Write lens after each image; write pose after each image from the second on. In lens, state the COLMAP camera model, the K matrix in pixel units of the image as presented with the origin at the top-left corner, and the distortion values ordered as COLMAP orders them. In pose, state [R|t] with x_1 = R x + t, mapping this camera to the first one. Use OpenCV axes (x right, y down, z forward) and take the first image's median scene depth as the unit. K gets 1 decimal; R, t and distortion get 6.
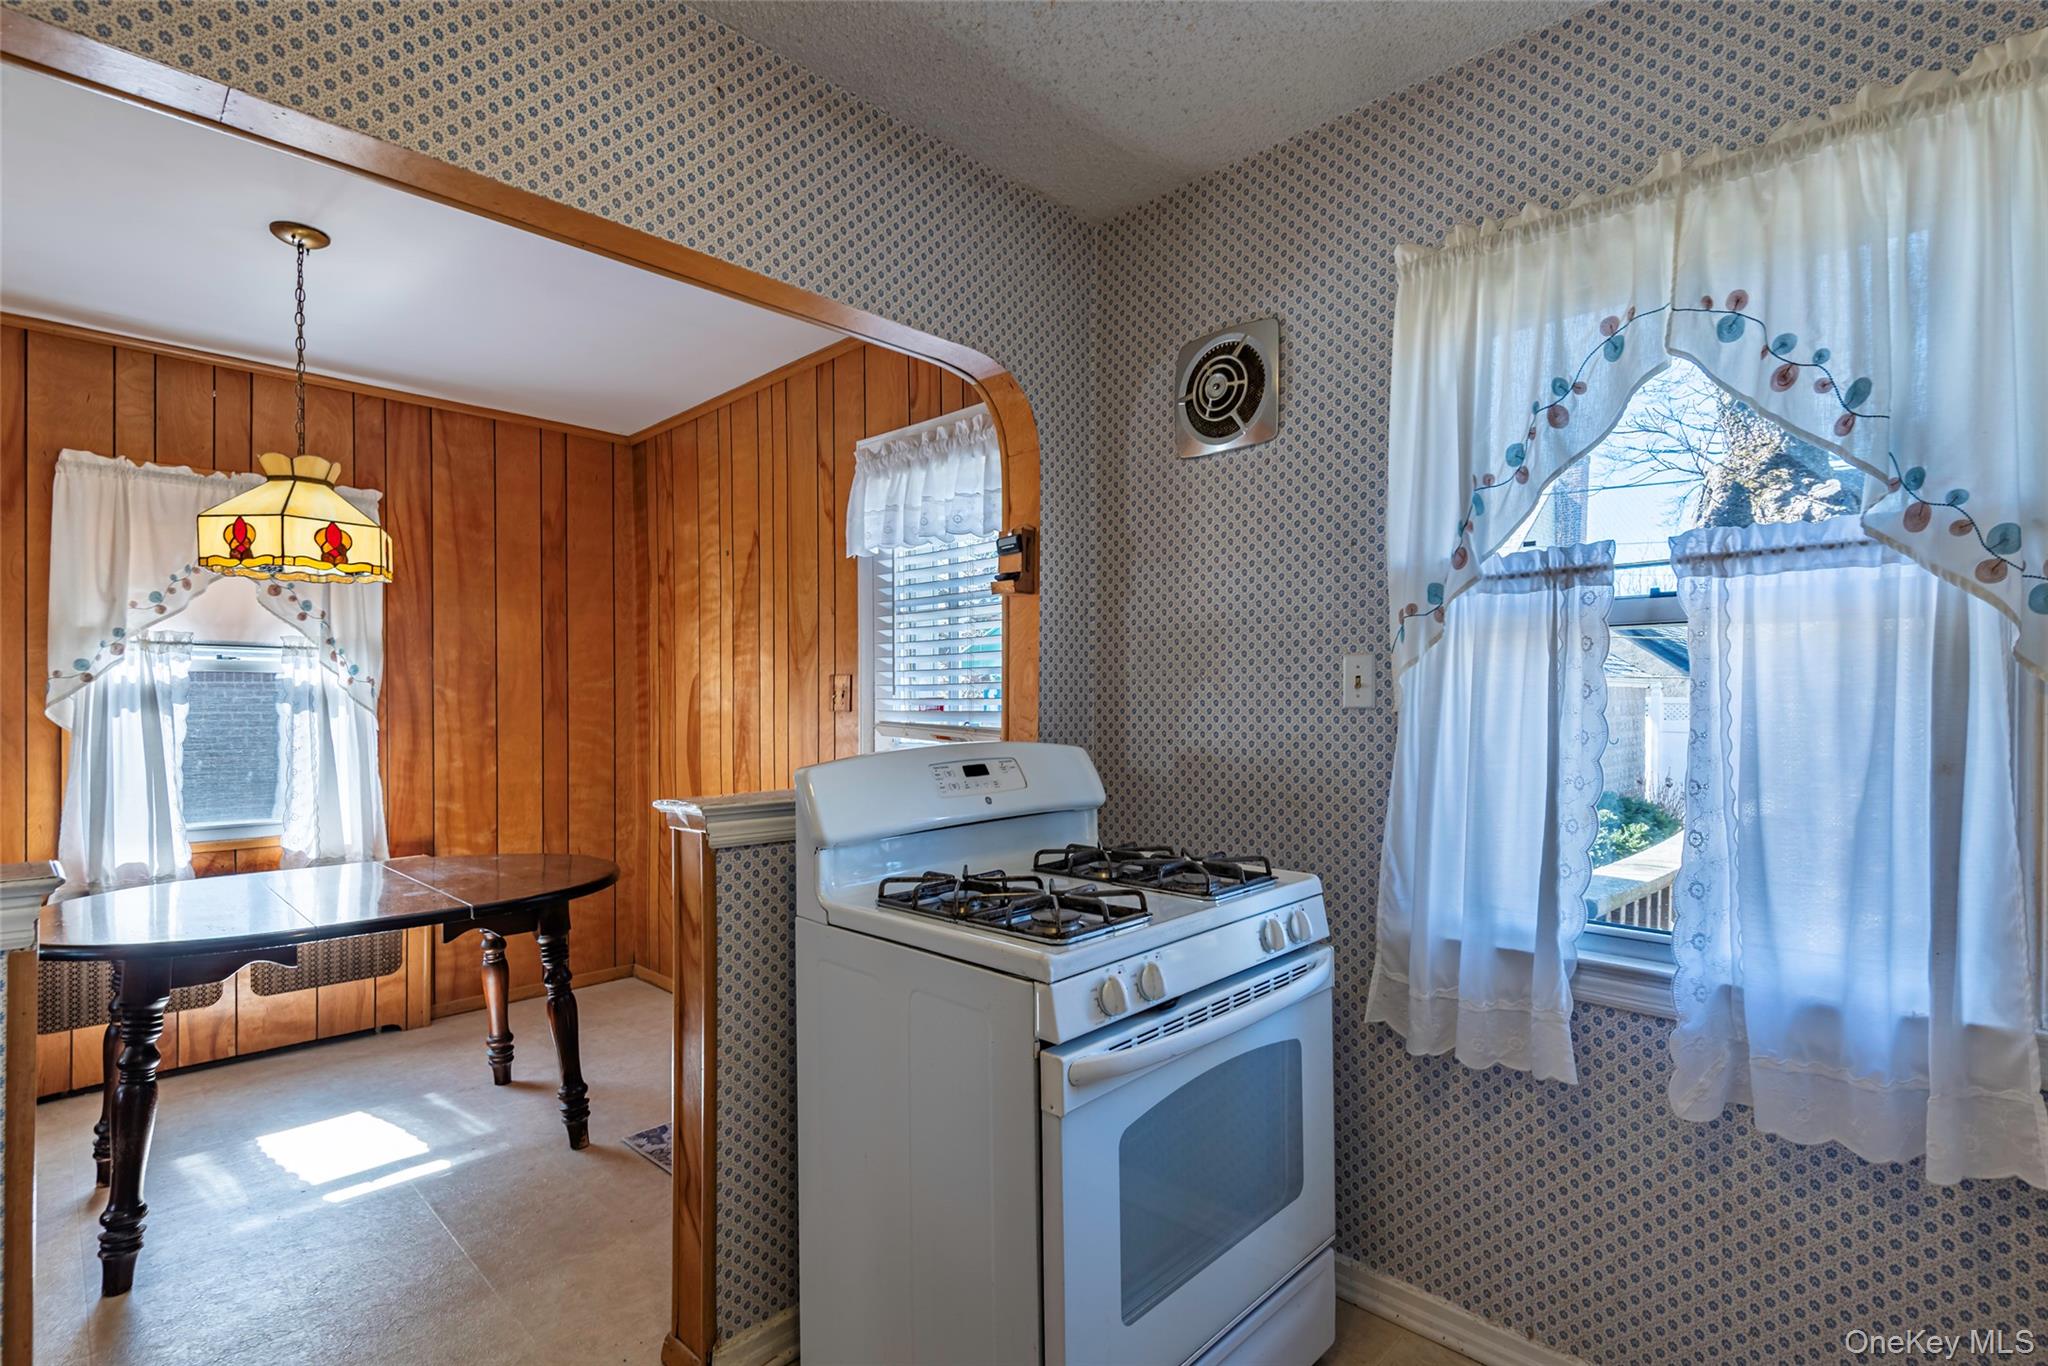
lens RADIAL K [[969.9, 0, 1036.1], [0, 969.9, 710.1], [0, 0, 1]] dist [0.031973, -0.021624]
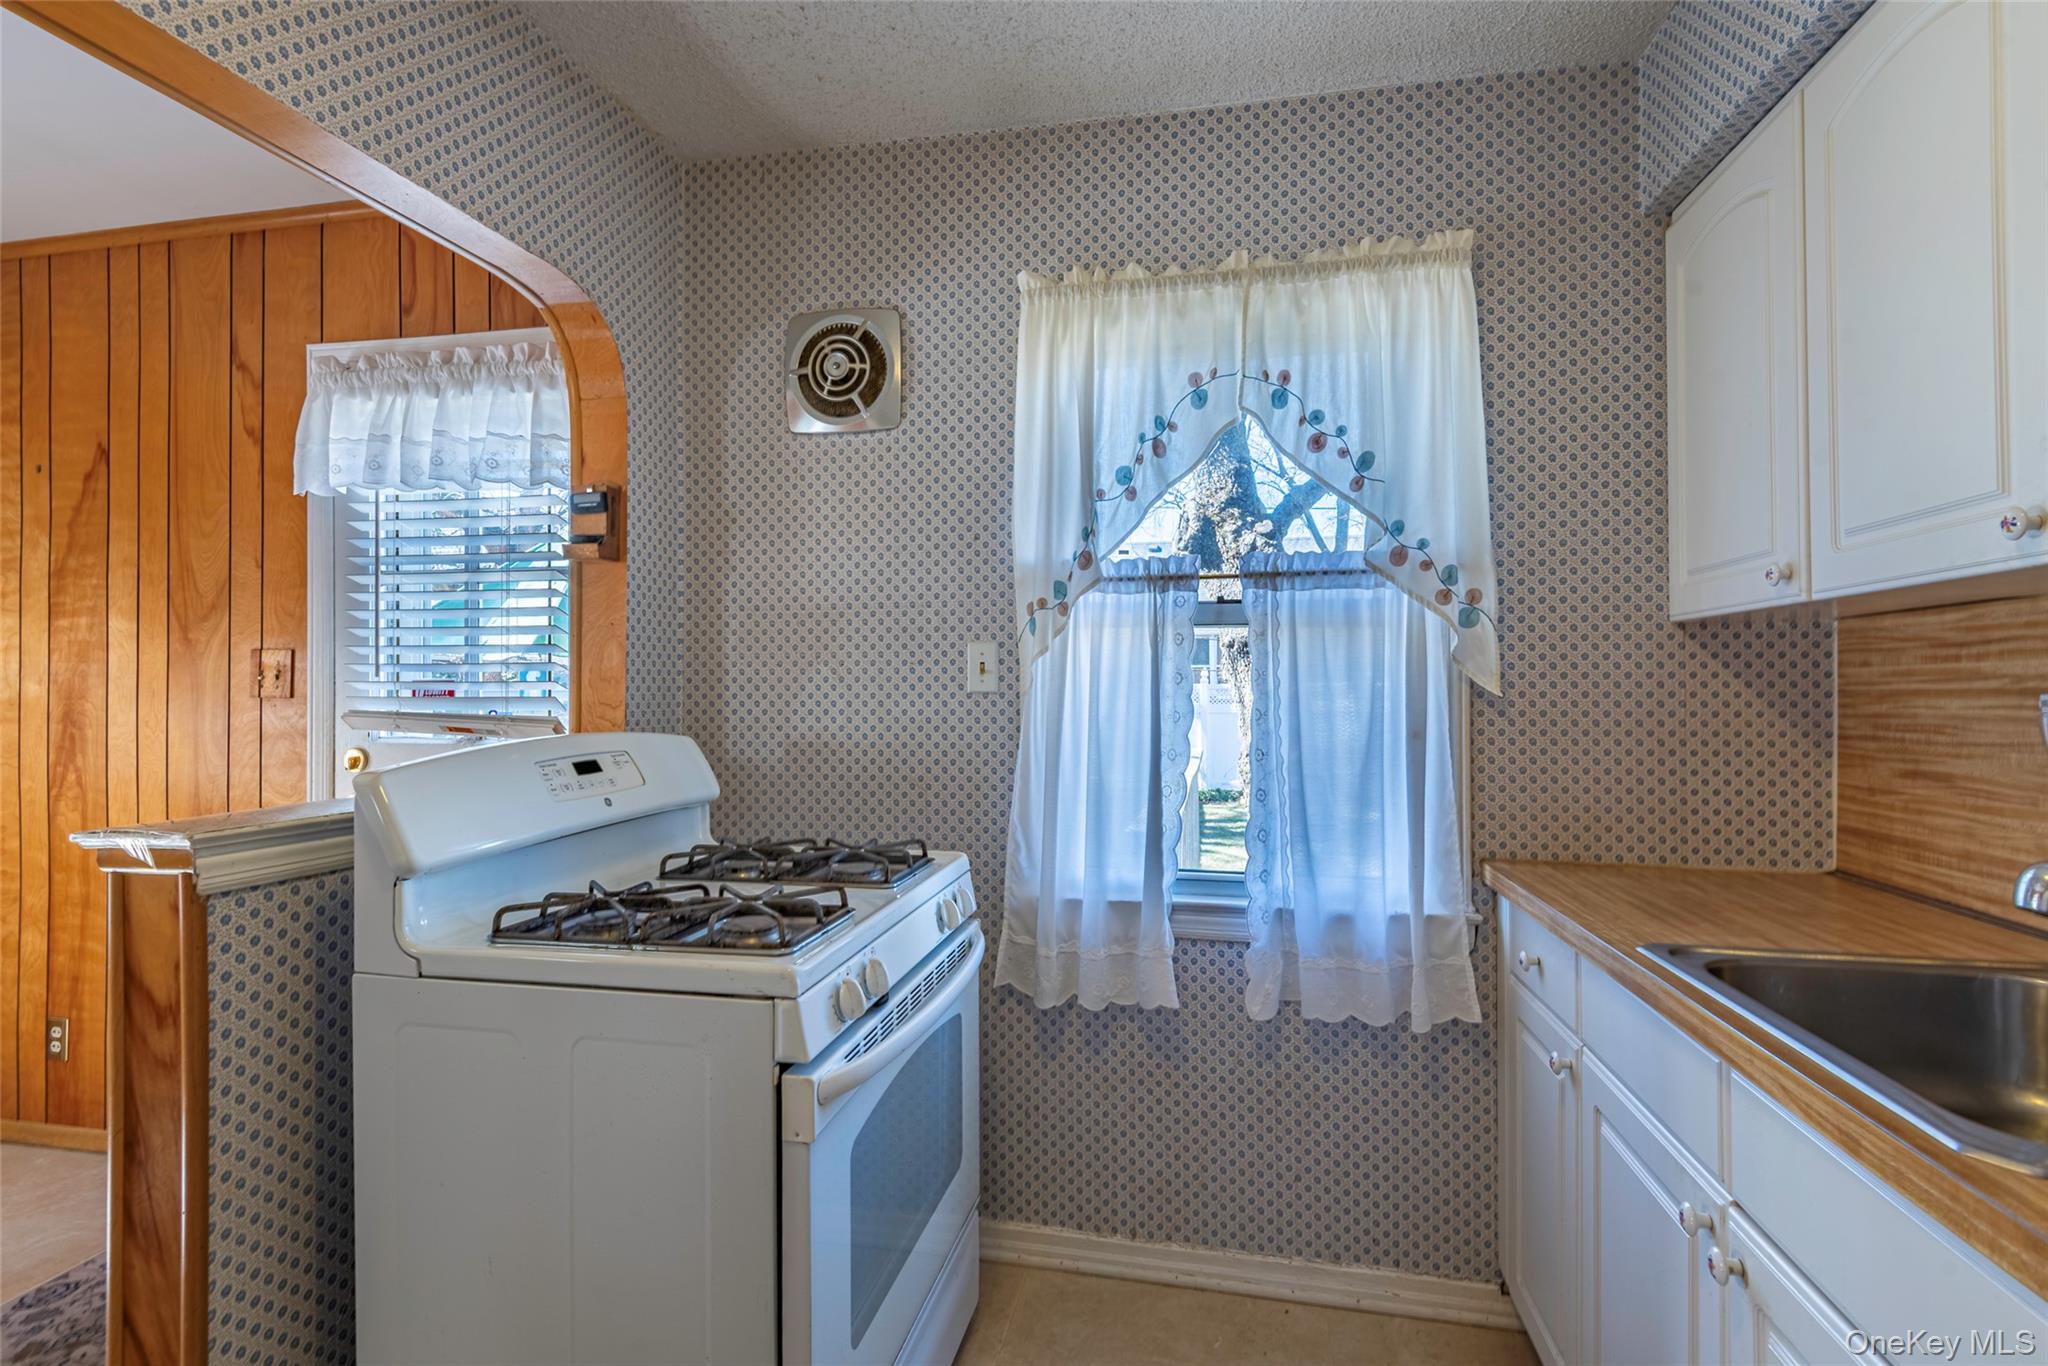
lens RADIAL K [[969.9, 0, 1033.6], [0, 969.9, 681.8], [0, 0, 1]] dist [0.031973, -0.021624]
pose [[0.842098, 0.004861, 0.539302, -0.208996], [0.002212, 0.999920, -0.012467, -0.000591], [-0.539320, 0.011691, 0.842020, 0.081158]]
